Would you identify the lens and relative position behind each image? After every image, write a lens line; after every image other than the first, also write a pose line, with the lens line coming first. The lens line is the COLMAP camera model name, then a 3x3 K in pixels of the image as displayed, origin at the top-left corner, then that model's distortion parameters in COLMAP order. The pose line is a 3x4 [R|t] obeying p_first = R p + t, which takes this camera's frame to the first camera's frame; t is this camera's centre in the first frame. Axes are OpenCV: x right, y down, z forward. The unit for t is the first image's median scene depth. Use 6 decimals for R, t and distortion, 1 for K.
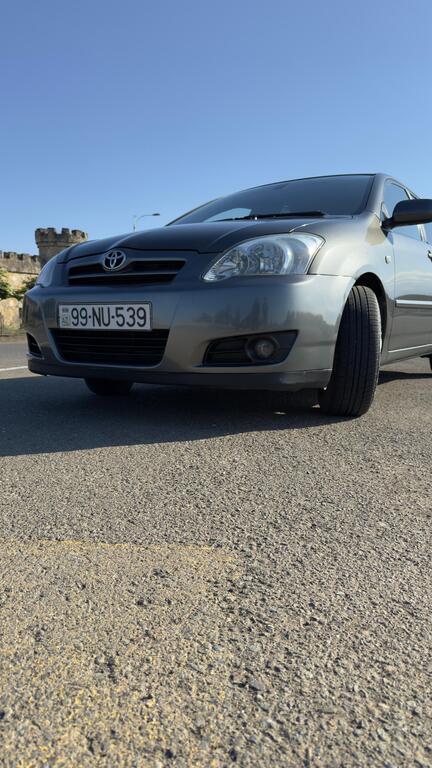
lens RADIAL K [[551.7, 0, 216.0], [0, 551.7, 384.0], [0, 0, 1]] dist [0.045683, -0.002437]
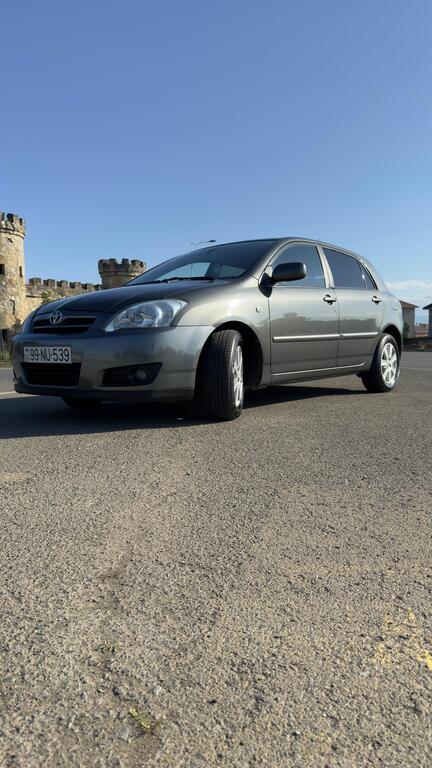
lens RADIAL K [[551.7, 0, 216.0], [0, 551.7, 384.0], [0, 0, 1]] dist [0.045683, -0.002437]
pose [[0.992745, -0.007417, -0.120007, 0.438059], [0.003038, 0.999324, -0.036637, 0.017242], [0.120198, 0.036006, 0.992097, -0.458307]]
